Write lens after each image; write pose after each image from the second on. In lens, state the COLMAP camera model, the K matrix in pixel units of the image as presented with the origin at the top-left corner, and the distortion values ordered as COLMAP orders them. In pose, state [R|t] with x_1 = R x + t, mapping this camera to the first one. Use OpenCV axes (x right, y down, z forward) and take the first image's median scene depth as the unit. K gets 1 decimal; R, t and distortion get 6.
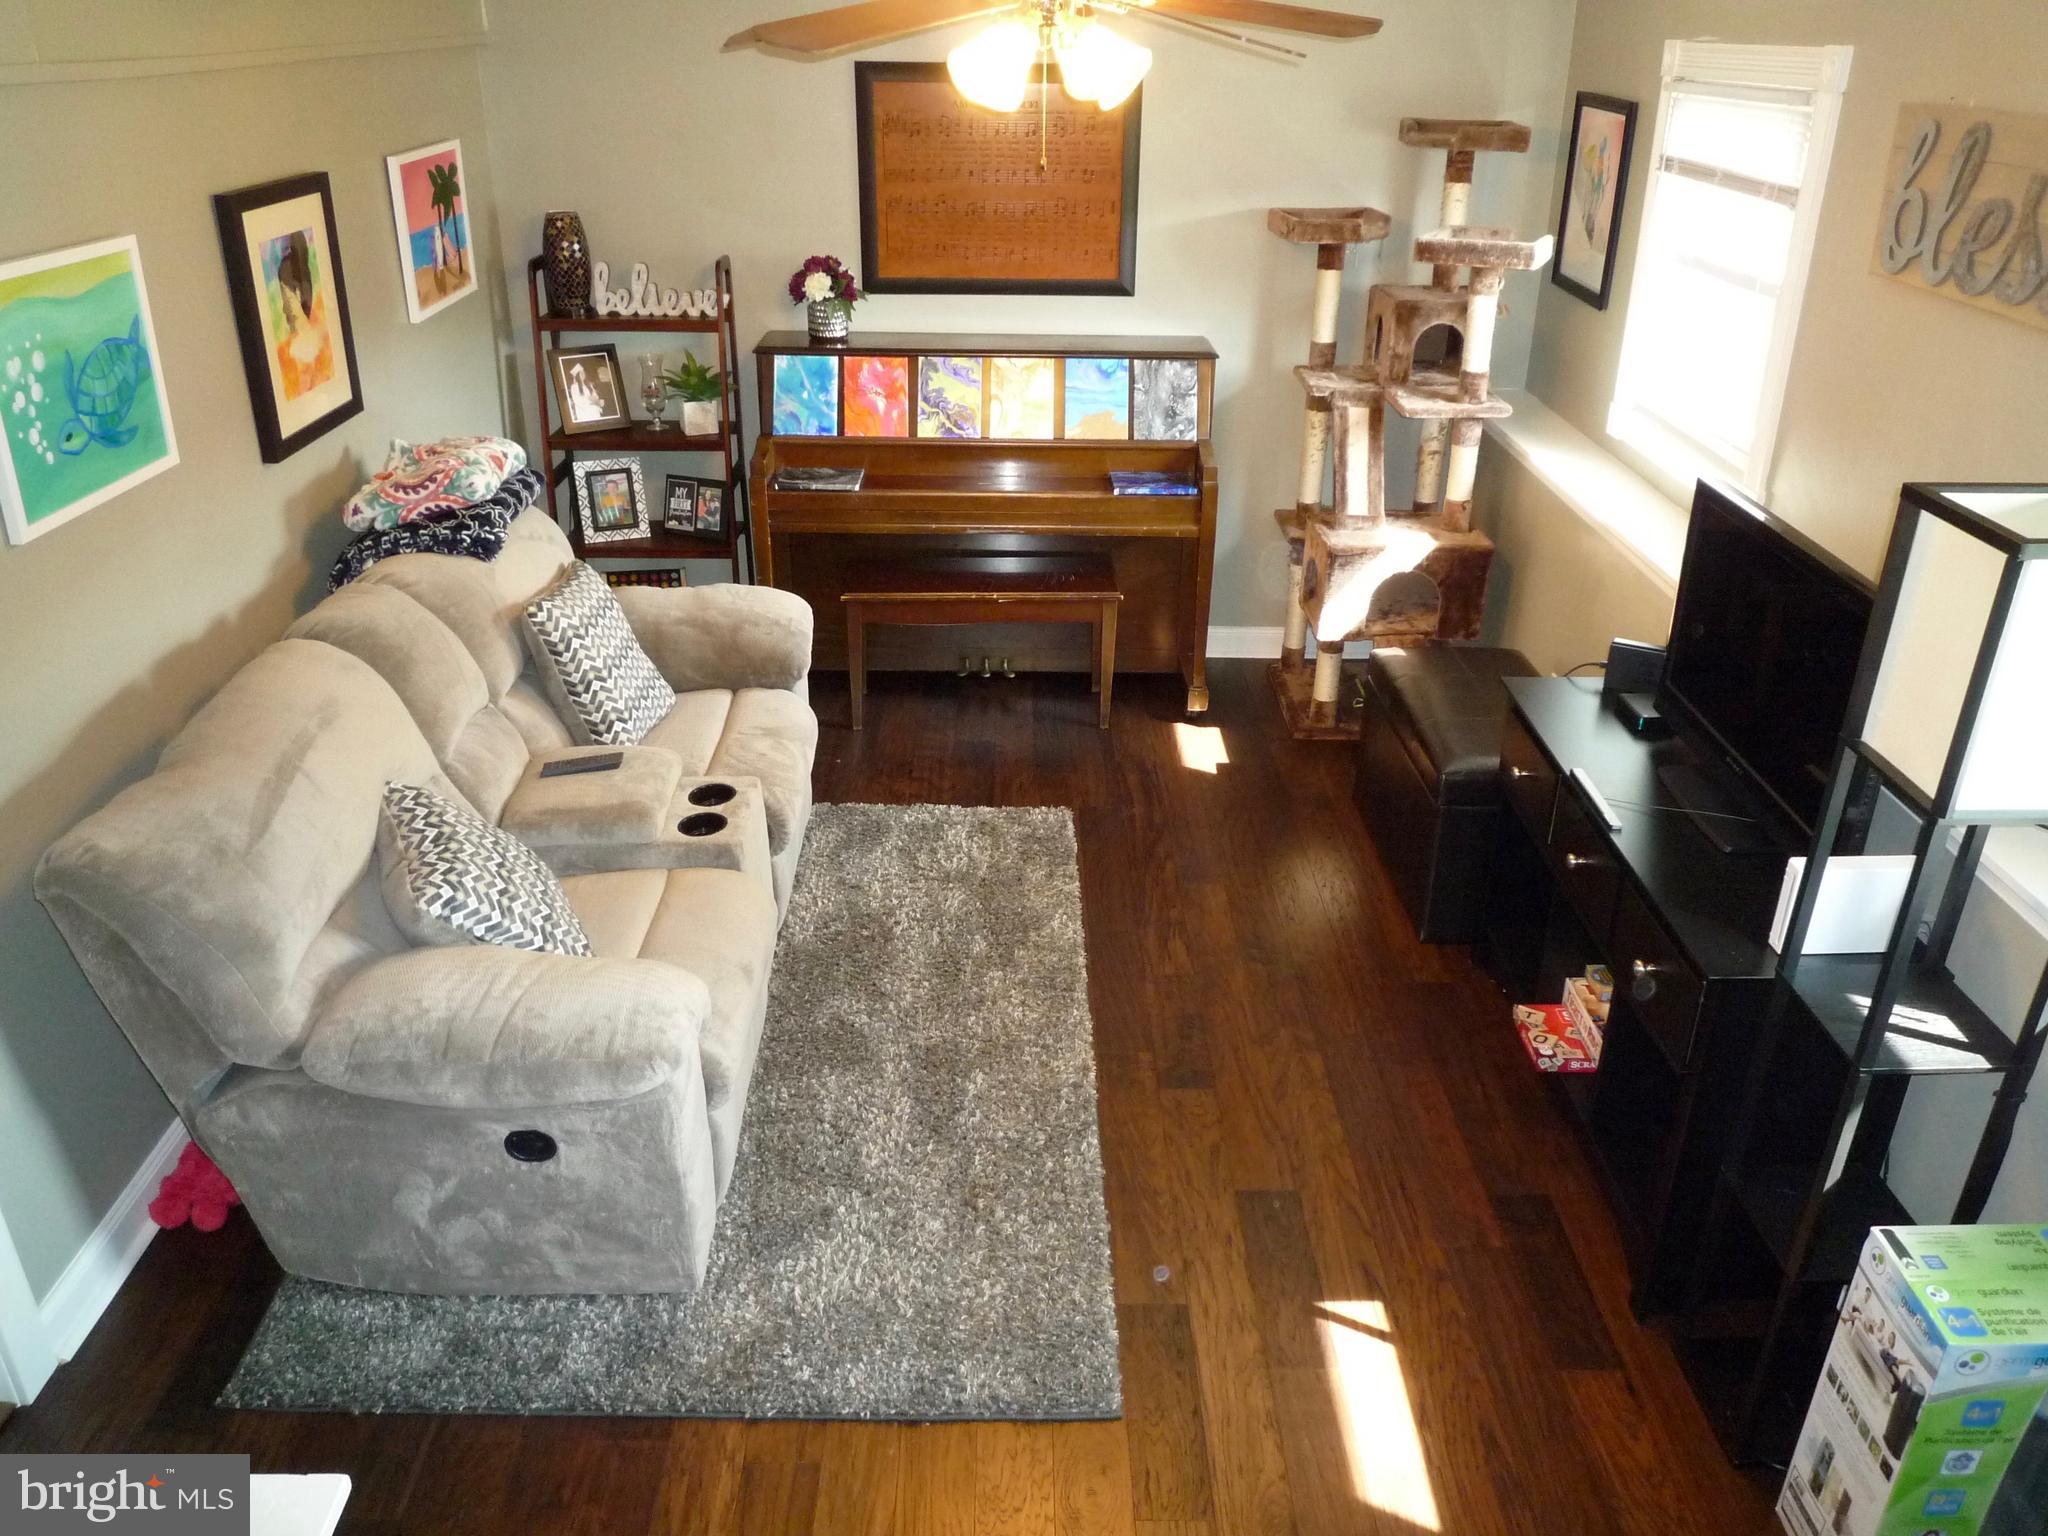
lens RADIAL K [[1538.2, 0, 1024.0], [0, 1538.2, 768.0], [0, 0, 1]] dist [0.025232, -0.089393]
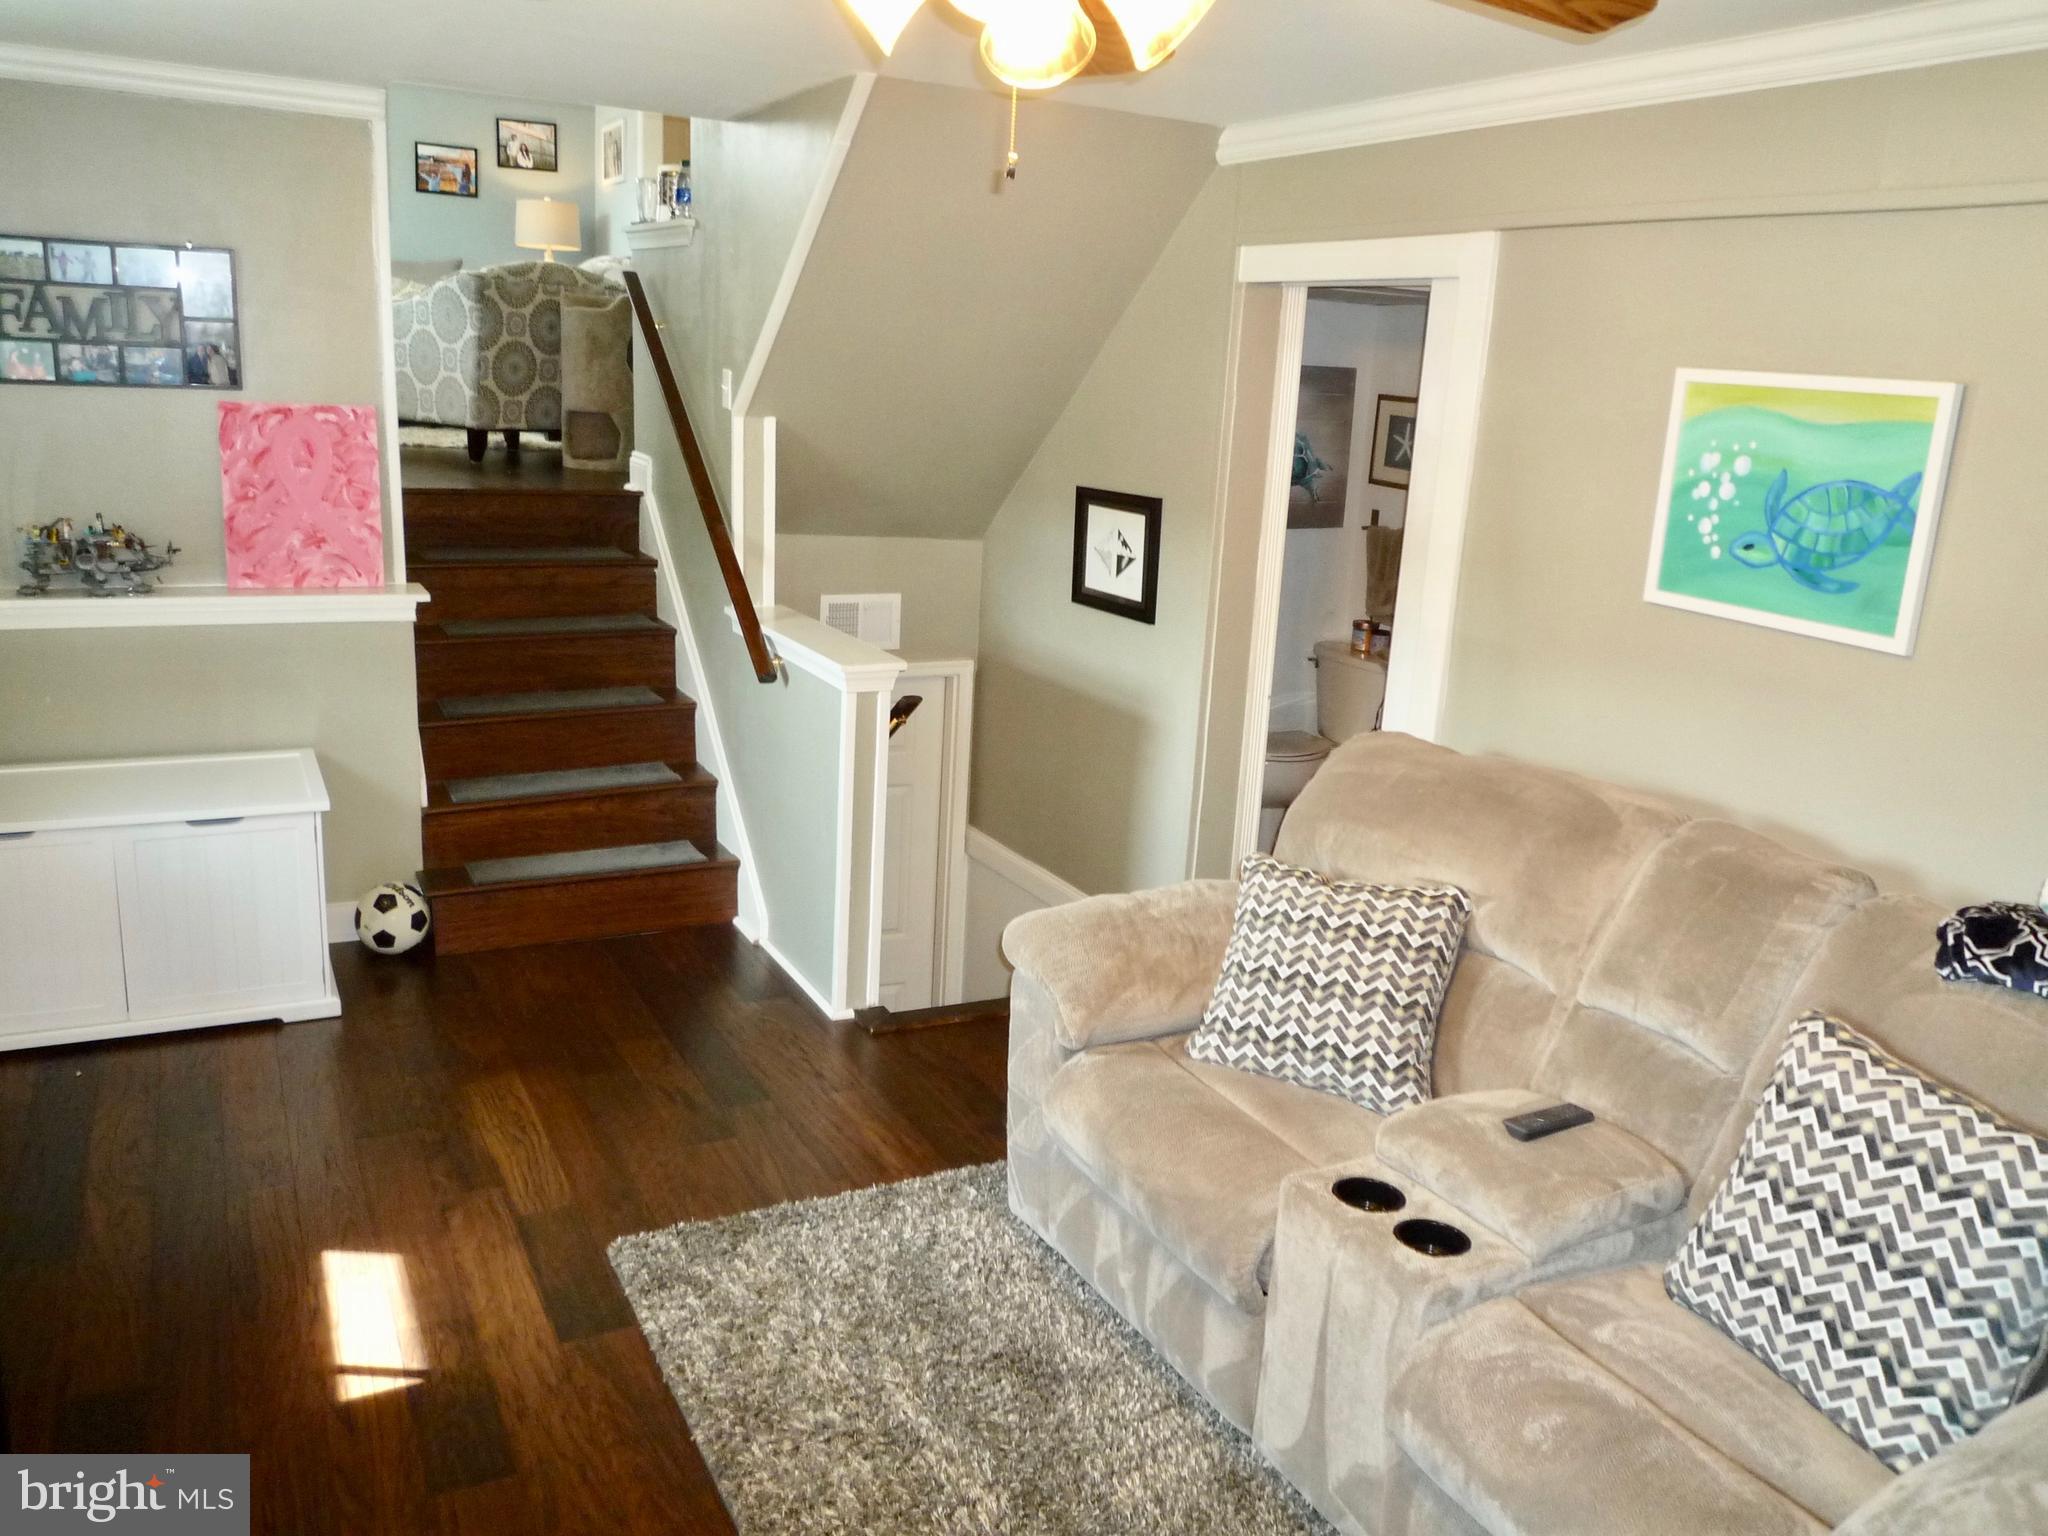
lens RADIAL K [[1538.2, 0, 1024.0], [0, 1538.2, 768.0], [0, 0, 1]] dist [0.025232, -0.089393]
pose [[-0.890872, 0.045427, -0.451977, 0.200445], [-0.261186, 0.762842, 0.591484, -0.418088], [0.371656, 0.644987, -0.667730, 1.142806]]
